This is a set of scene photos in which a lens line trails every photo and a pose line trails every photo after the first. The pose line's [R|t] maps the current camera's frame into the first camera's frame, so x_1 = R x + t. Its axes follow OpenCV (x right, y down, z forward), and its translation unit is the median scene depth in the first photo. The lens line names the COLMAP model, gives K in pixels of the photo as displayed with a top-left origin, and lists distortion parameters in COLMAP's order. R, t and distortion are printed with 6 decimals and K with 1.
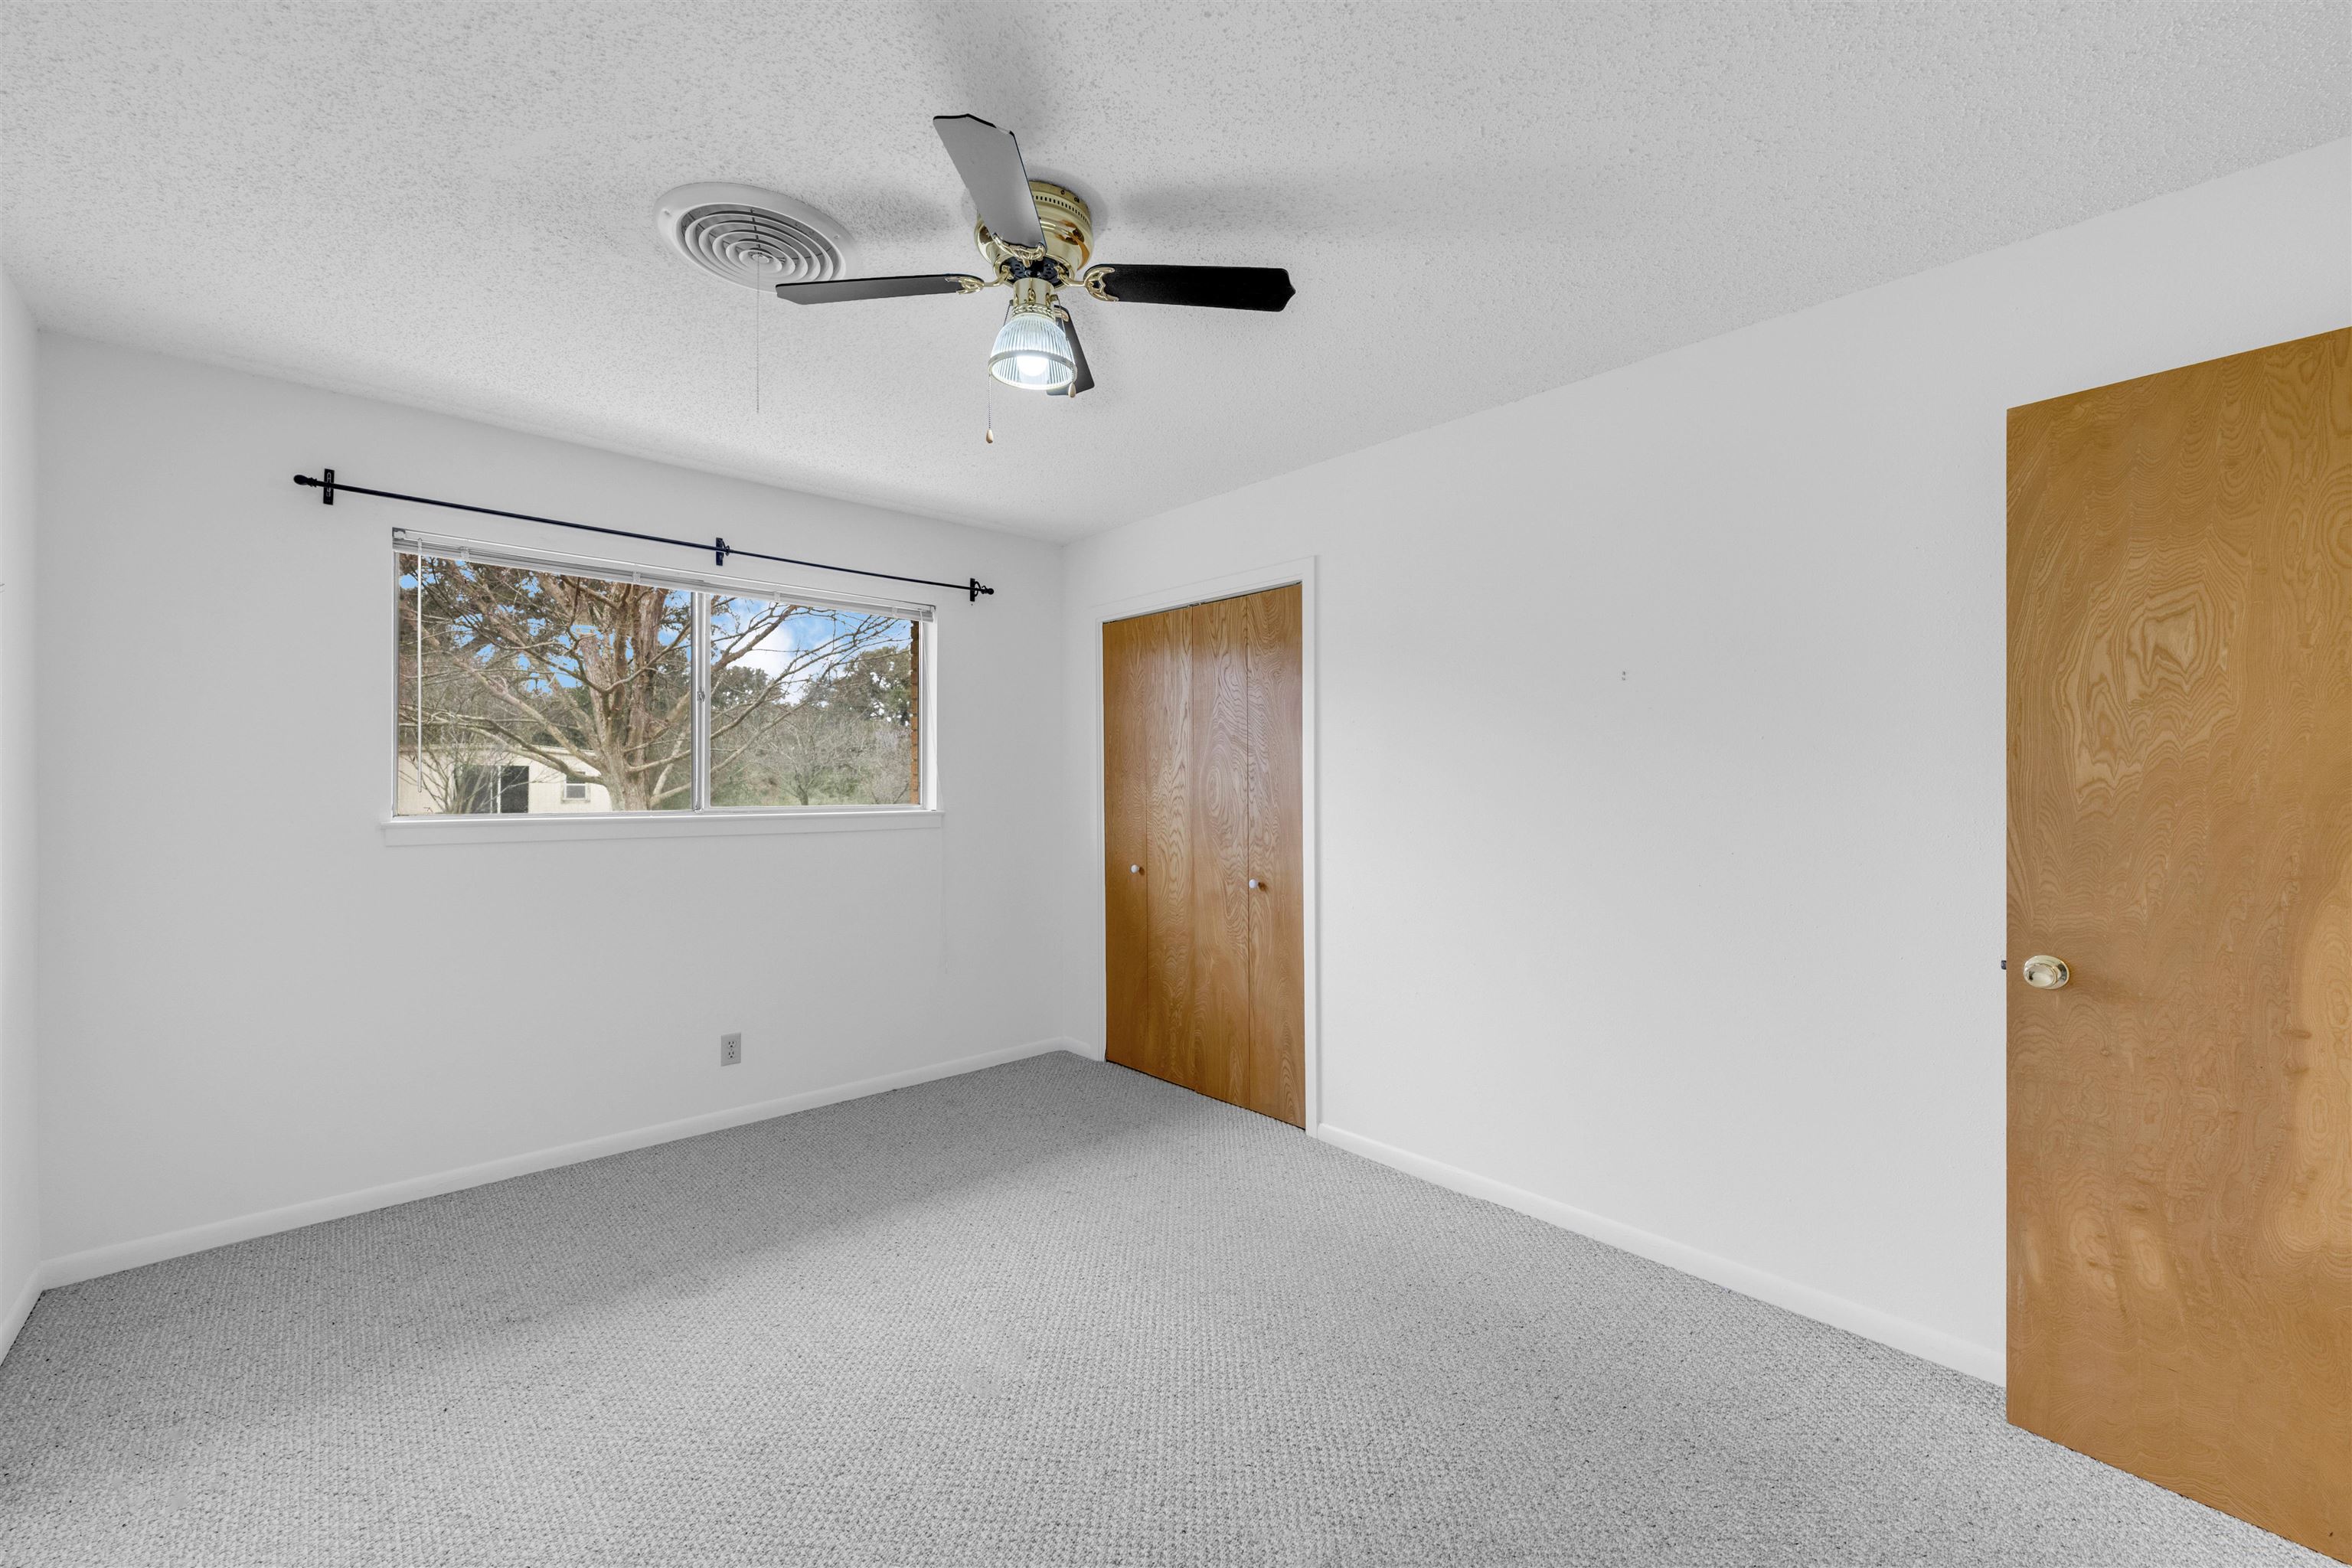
lens RADIAL K [[883.7, 0, 1176.0], [0, 883.7, 784.0], [0, 0, 1]] dist [0.000345, 0.000137]
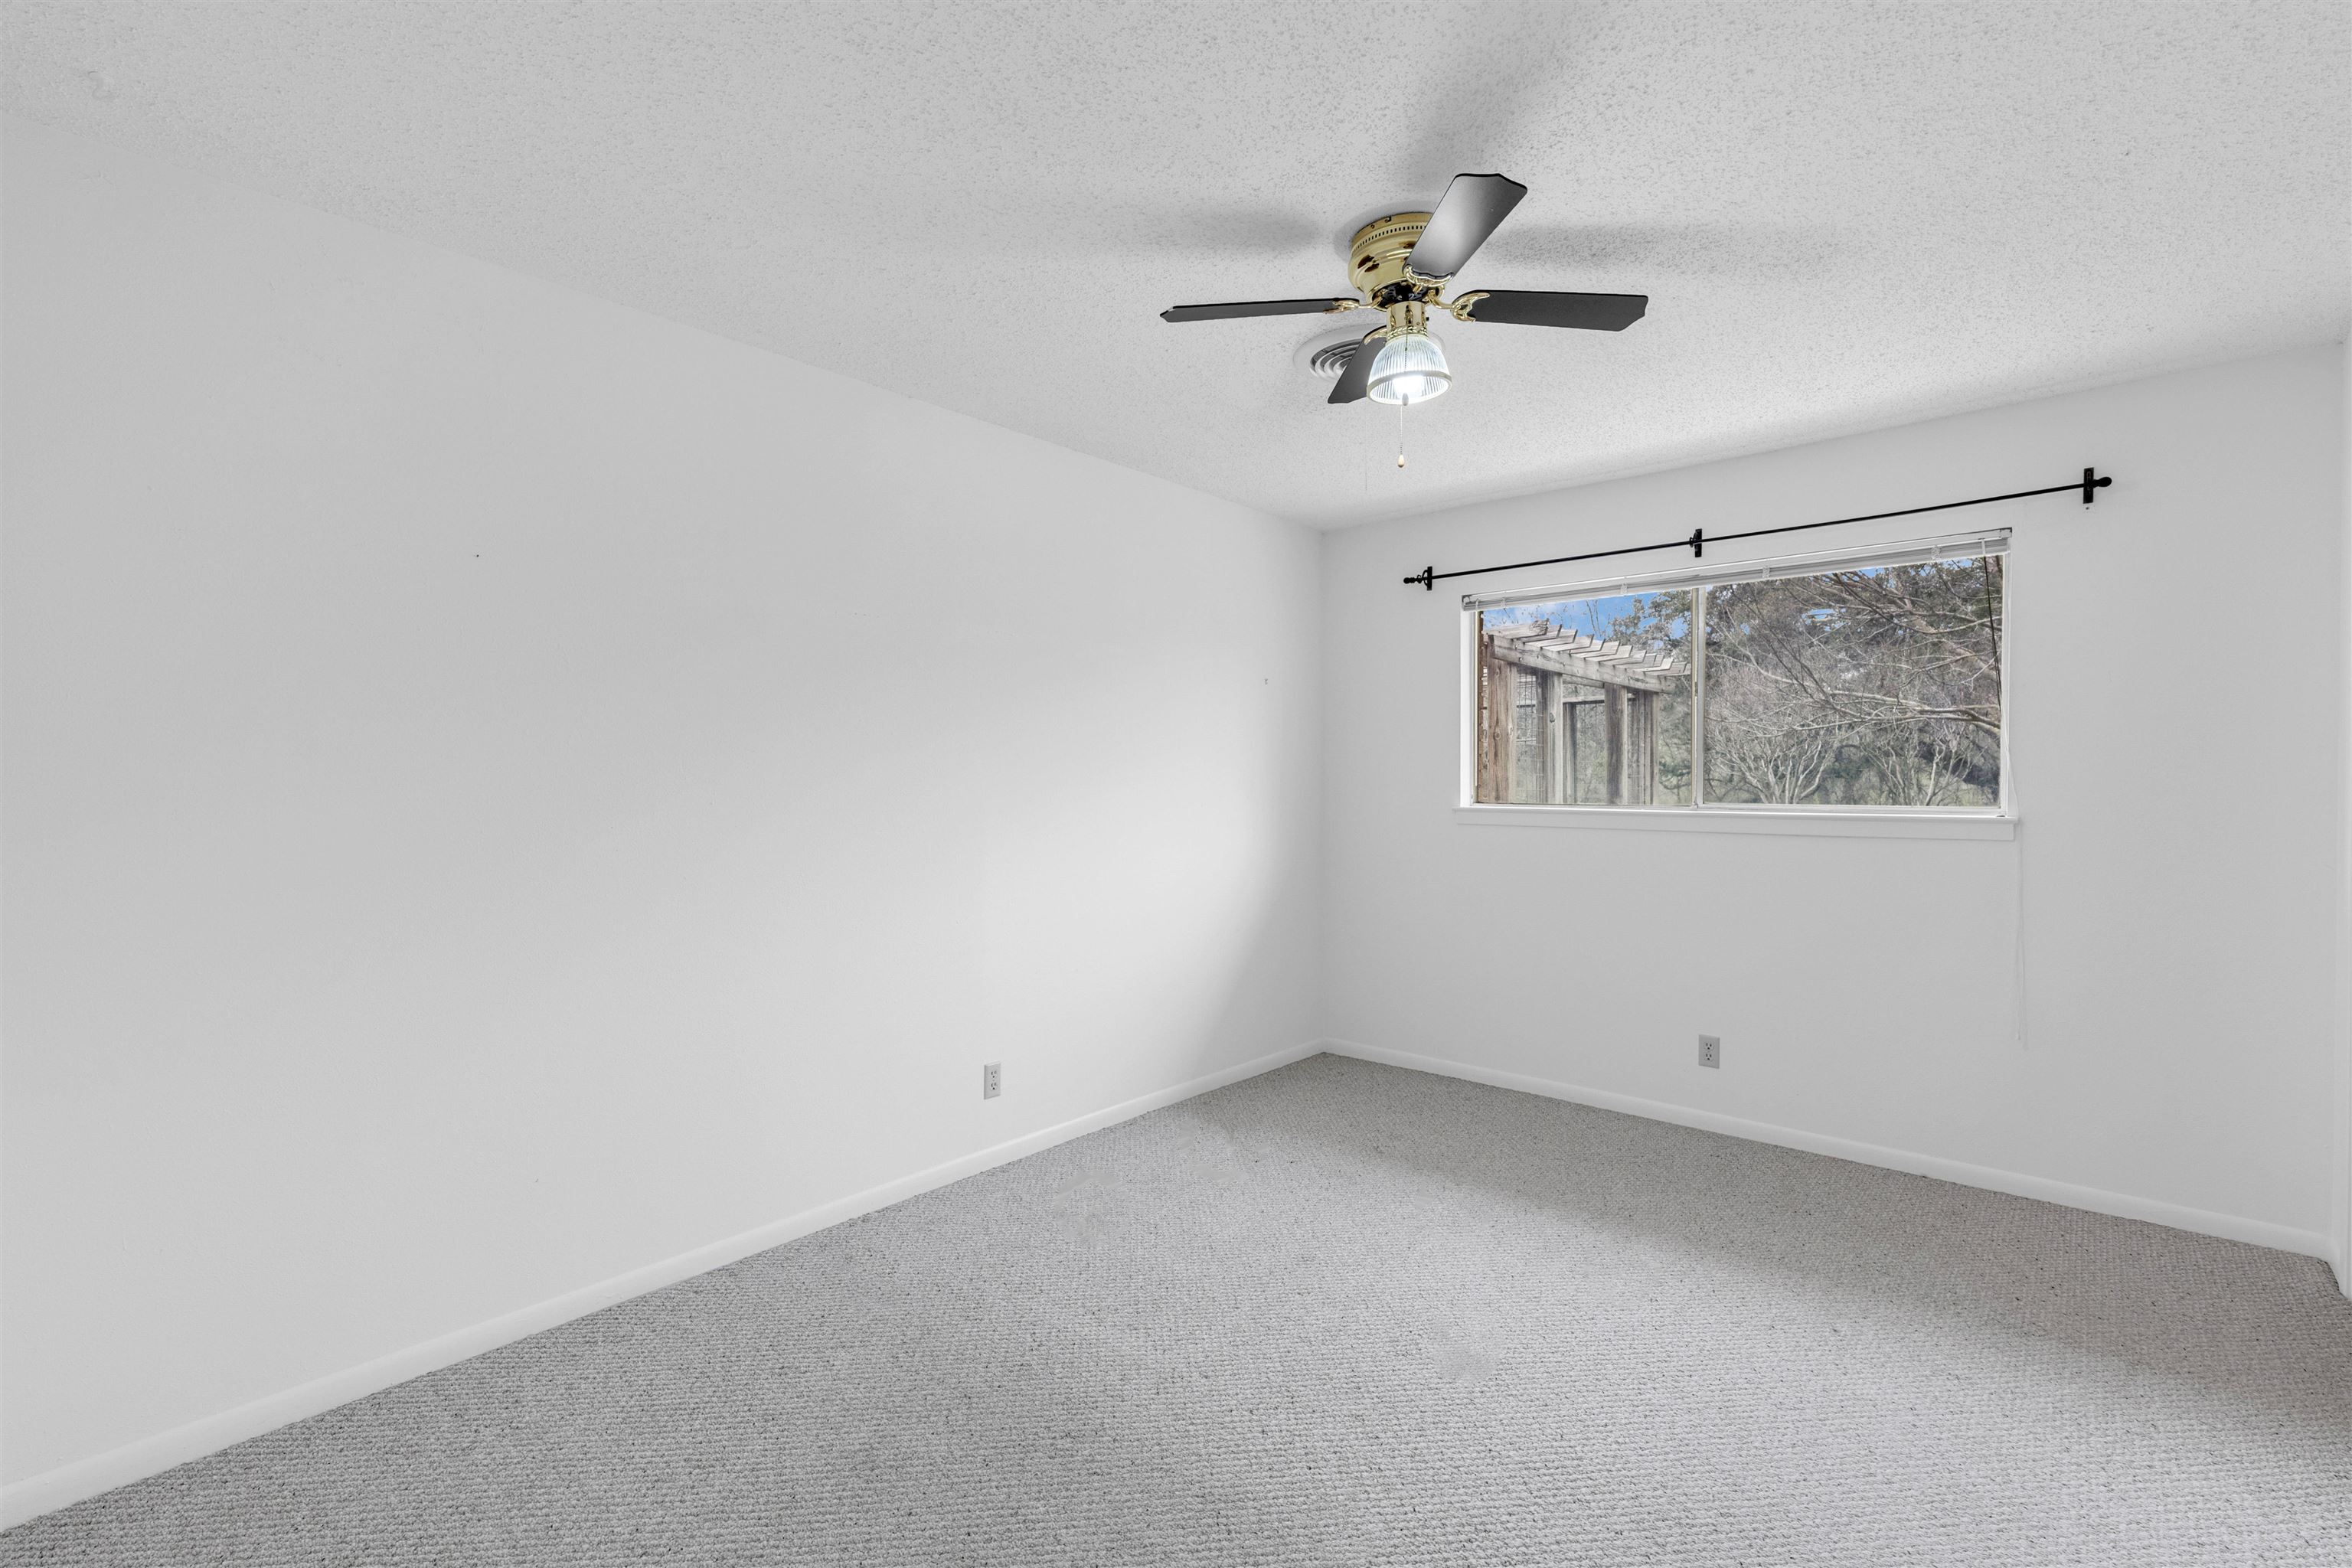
lens RADIAL K [[947.3, 0, 1169.8], [0, 947.3, 787.8], [0, 0, 1]] dist [-0.000759, 0.000164]
pose [[0.168278, 0.009617, -0.985693, 0.442839], [0.001570, 0.999949, 0.010024, -0.002004], [0.985738, -0.003234, 0.168254, 0.249562]]
